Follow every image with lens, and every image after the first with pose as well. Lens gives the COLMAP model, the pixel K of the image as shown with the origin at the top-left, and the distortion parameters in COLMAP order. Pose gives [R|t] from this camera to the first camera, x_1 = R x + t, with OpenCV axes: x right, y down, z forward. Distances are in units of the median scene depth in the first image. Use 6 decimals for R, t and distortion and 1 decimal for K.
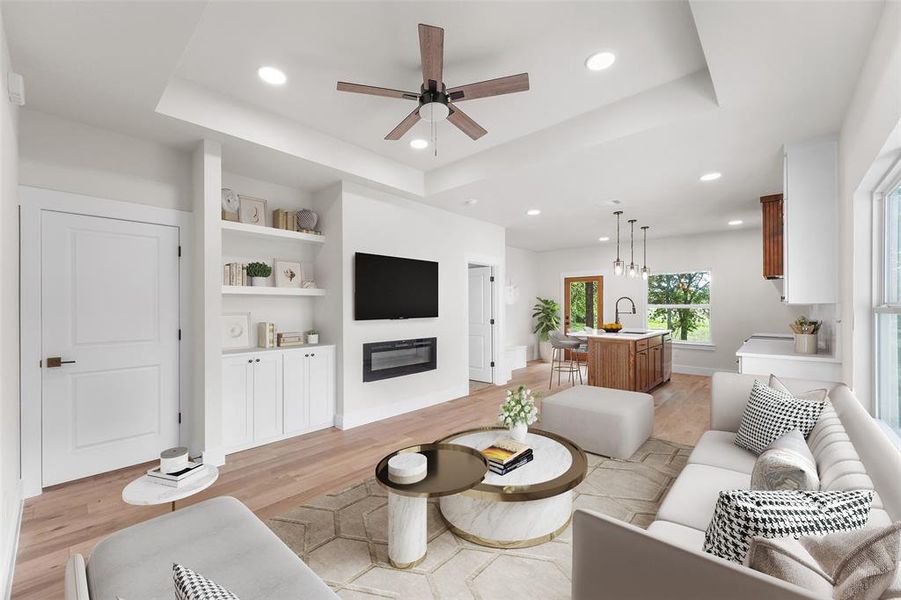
lens RADIAL K [[365.1, 0, 448.7], [0, 365.1, 303.3], [0, 0, 1]] dist [0.001448, 0.000042]
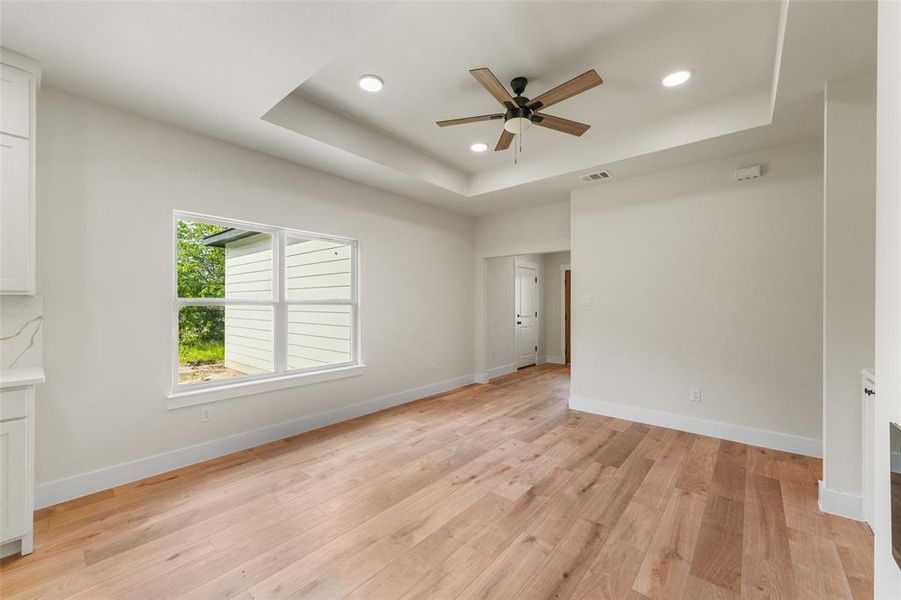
lens RADIAL K [[360.2, 0, 446.7], [0, 360.2, 302.6], [0, 0, 1]] dist [0.001491, 0.000075]
pose [[-0.999421, 0.000774, -0.034026, 0.152333], [0.001213, 0.999916, -0.012884, 0.019698], [0.034013, -0.012918, -0.999338, 1.478148]]
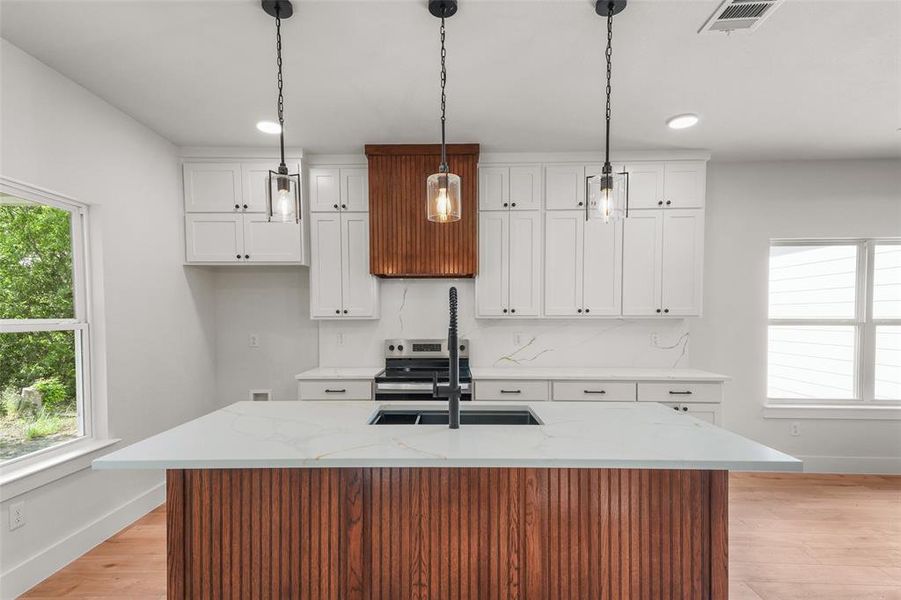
lens RADIAL K [[445.4, 0, 449.5], [0, 445.4, 330.7], [0, 0, 1]] dist [0.041367, 0.000036]
pose [[-0.656798, -0.021661, 0.753755, 0.402869], [-0.007166, 0.999722, 0.022485, 0.008771], [-0.754032, 0.009366, -0.656771, 1.990738]]
